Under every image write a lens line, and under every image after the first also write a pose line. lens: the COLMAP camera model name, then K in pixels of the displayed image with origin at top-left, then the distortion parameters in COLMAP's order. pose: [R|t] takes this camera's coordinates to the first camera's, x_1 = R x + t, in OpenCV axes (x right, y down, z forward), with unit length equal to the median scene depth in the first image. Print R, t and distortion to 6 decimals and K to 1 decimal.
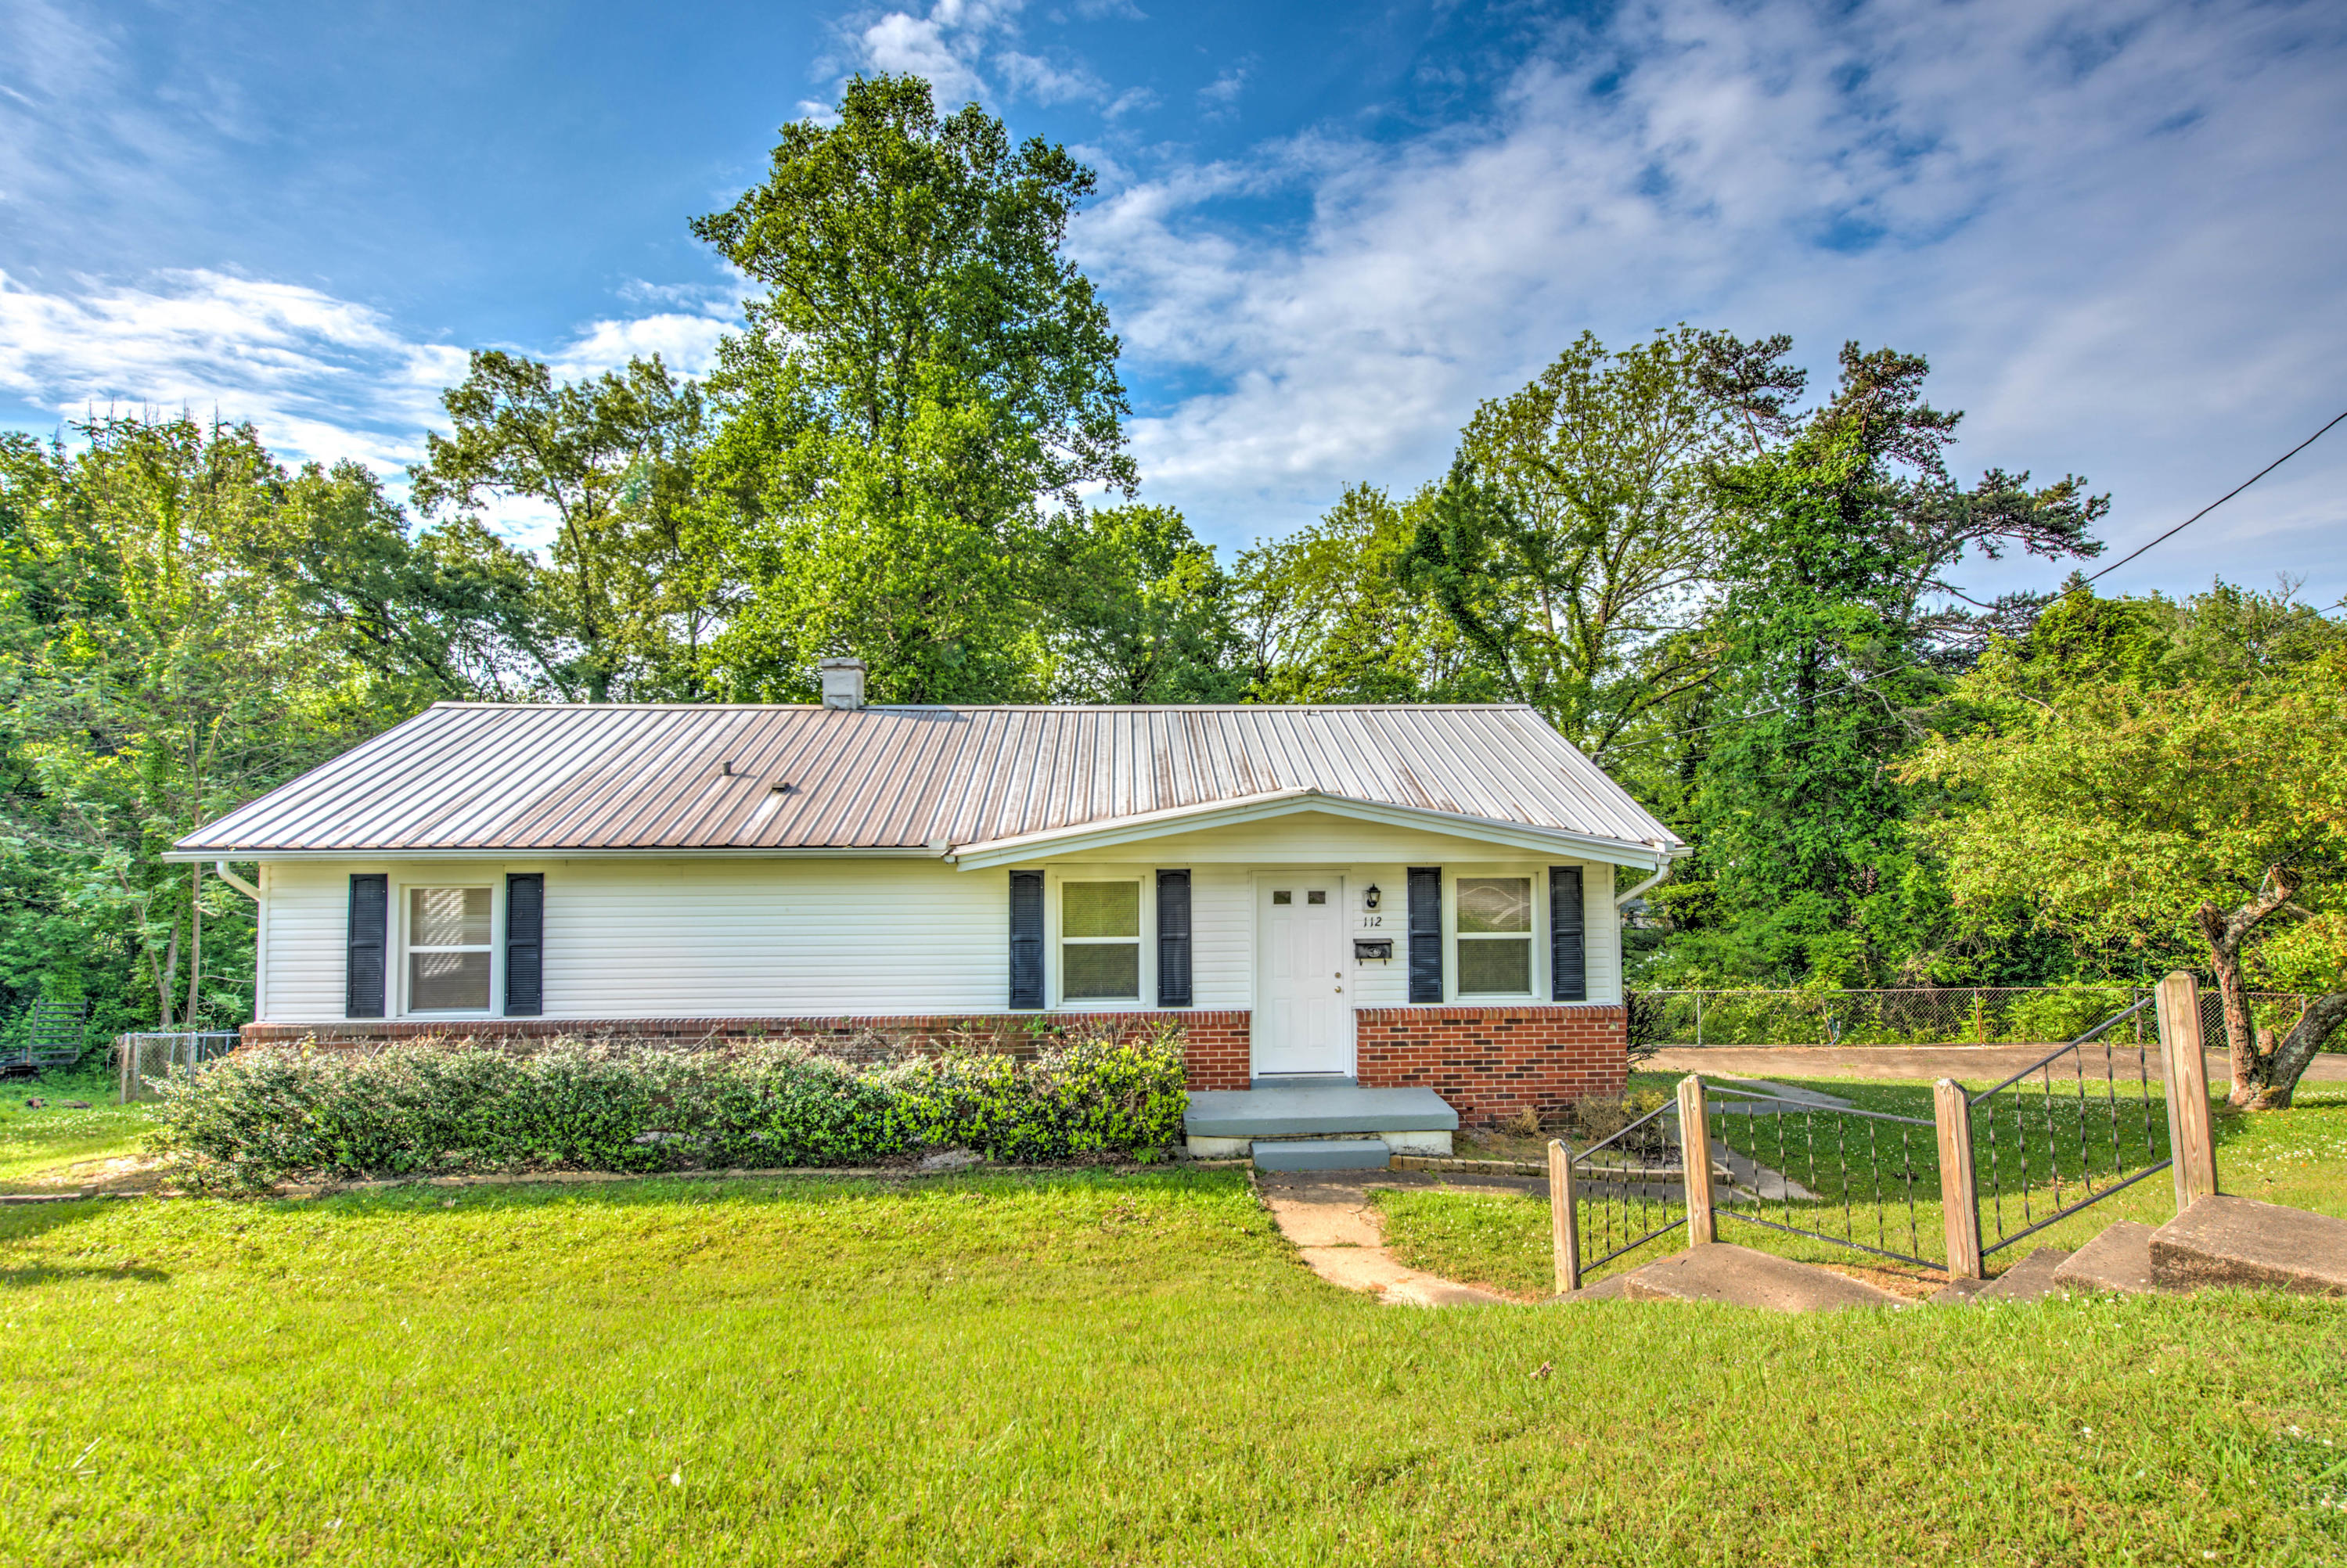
lens RADIAL K [[1110.6, 0, 1173.5], [0, 1110.6, 784.0], [0, 0, 1]] dist [0.003032, -0.023550]
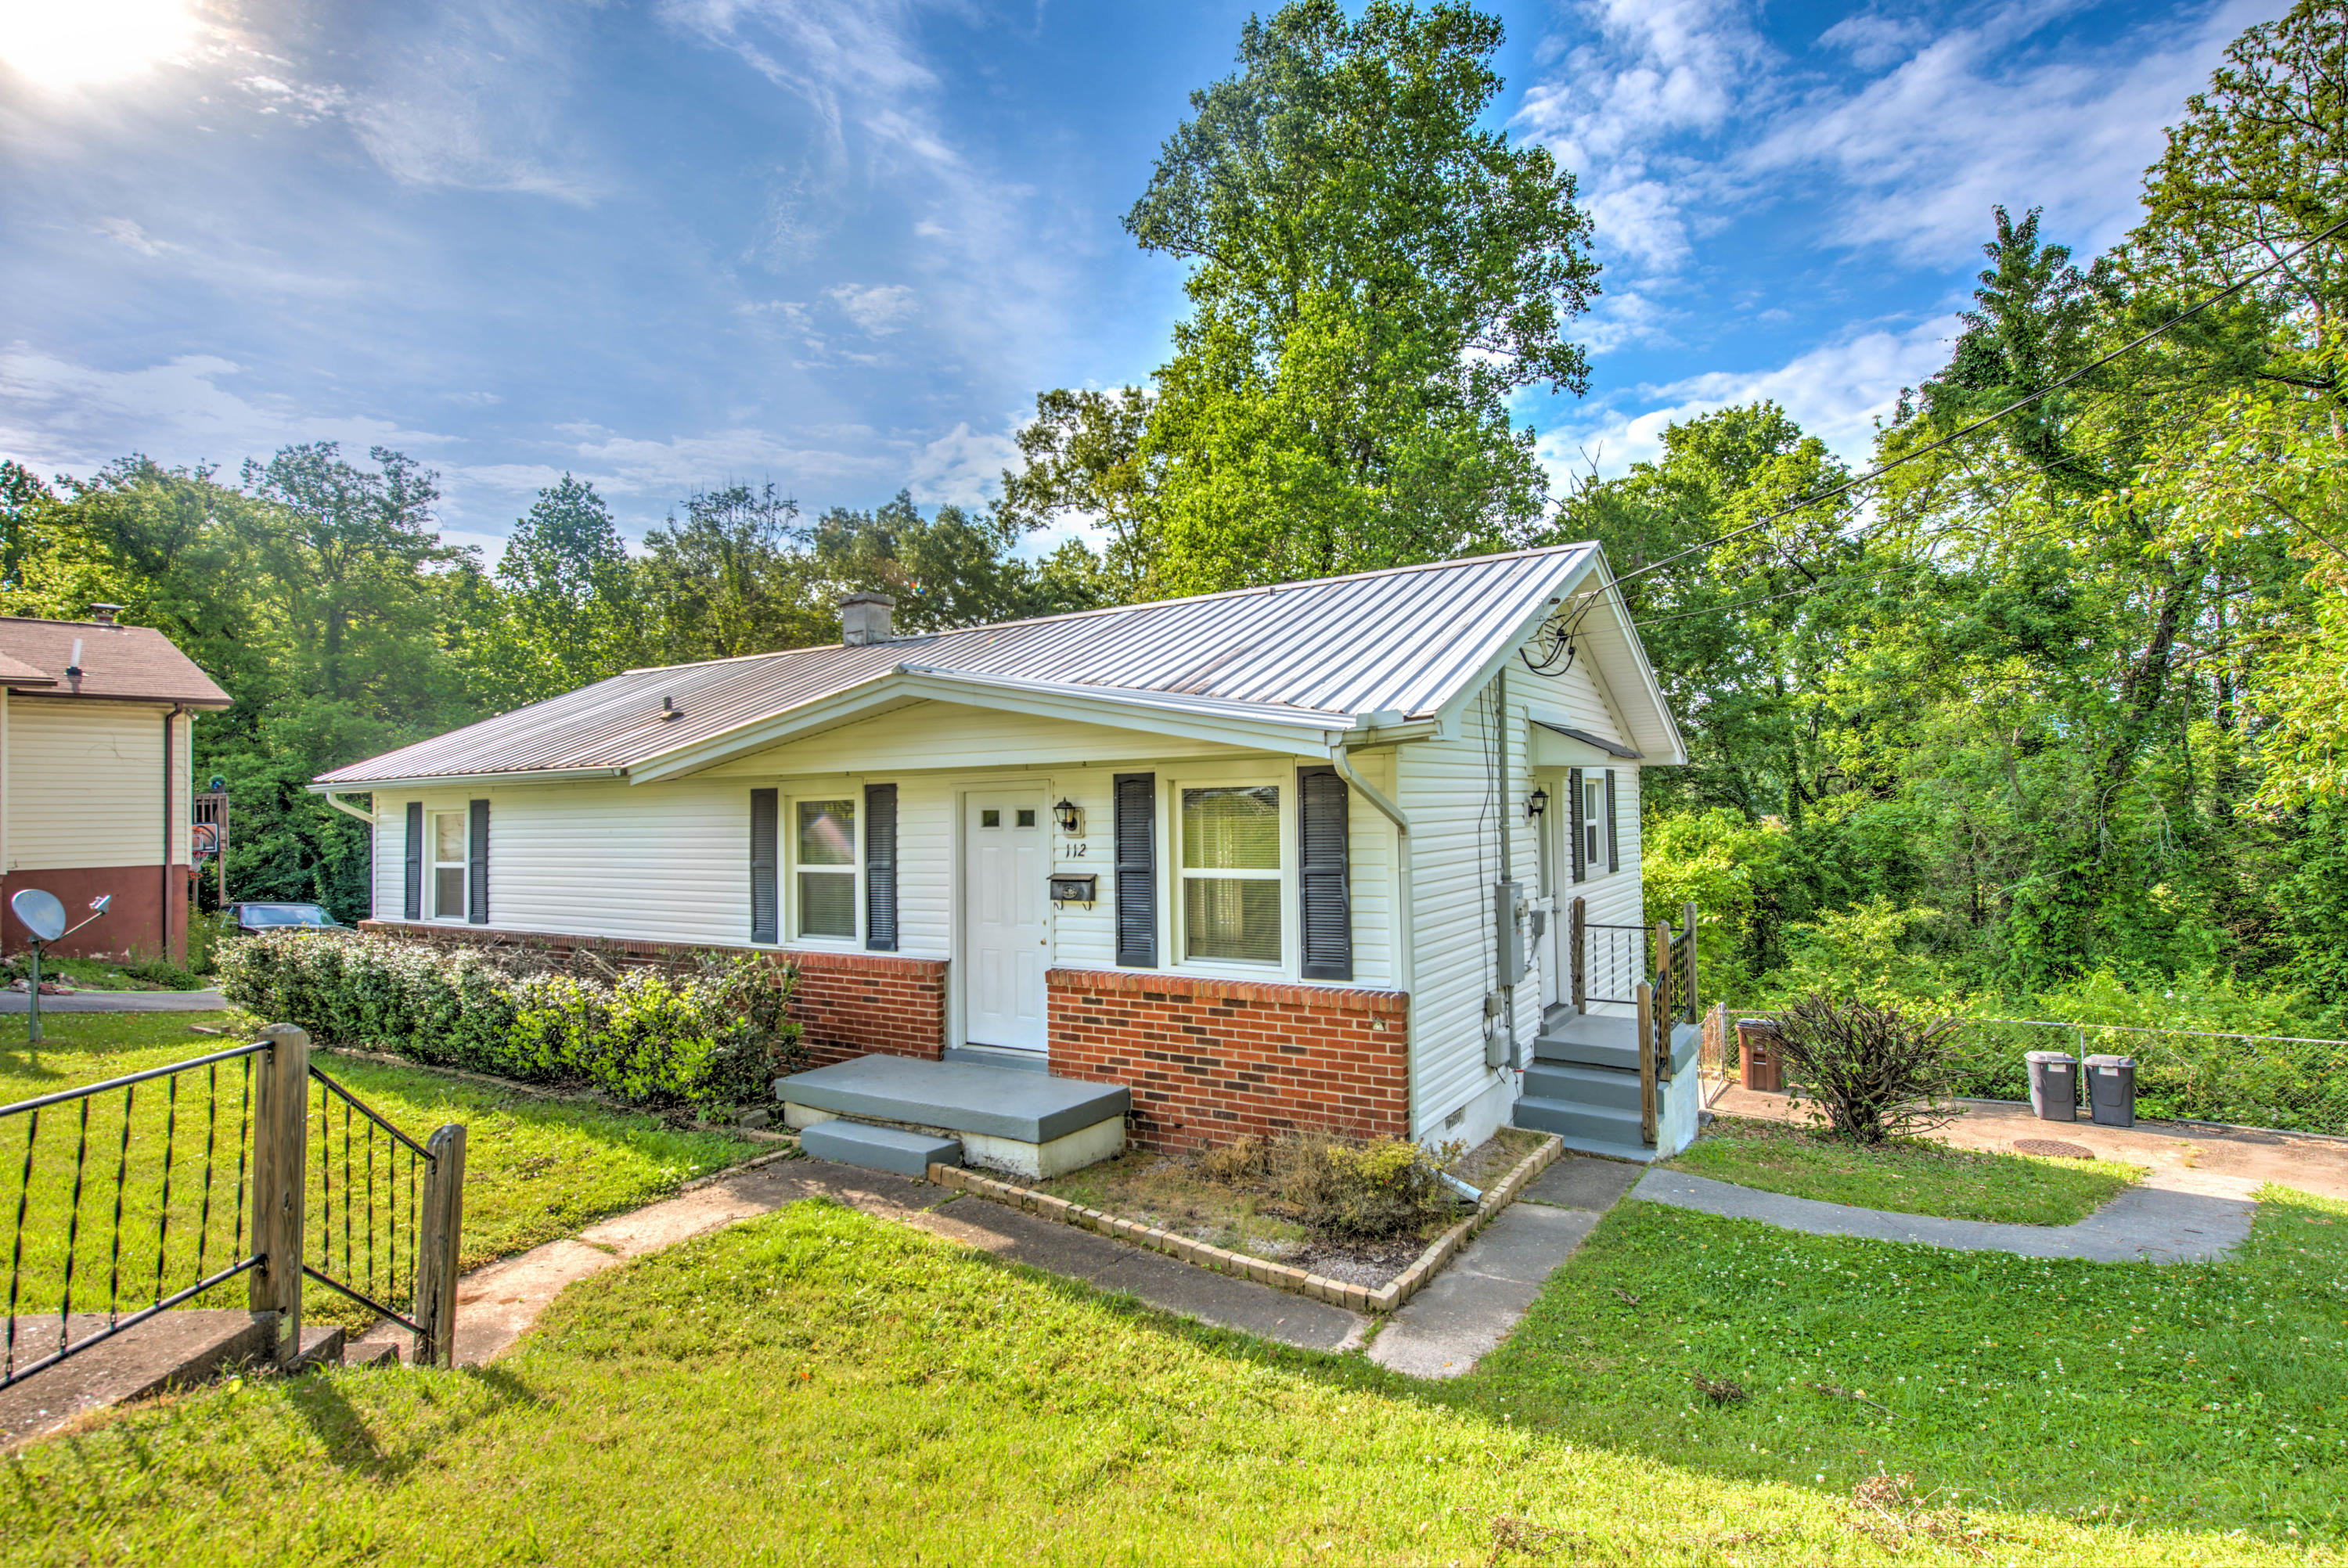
lens RADIAL K [[1111.0, 0, 1174.0], [0, 1111.0, 784.0], [0, 0, 1]] dist [0.003032, -0.023550]
pose [[0.821403, -0.025319, -0.569786, 0.650410], [0.036080, 0.999320, 0.007607, 0.077617], [0.569206, -0.026806, 0.821758, 0.441756]]
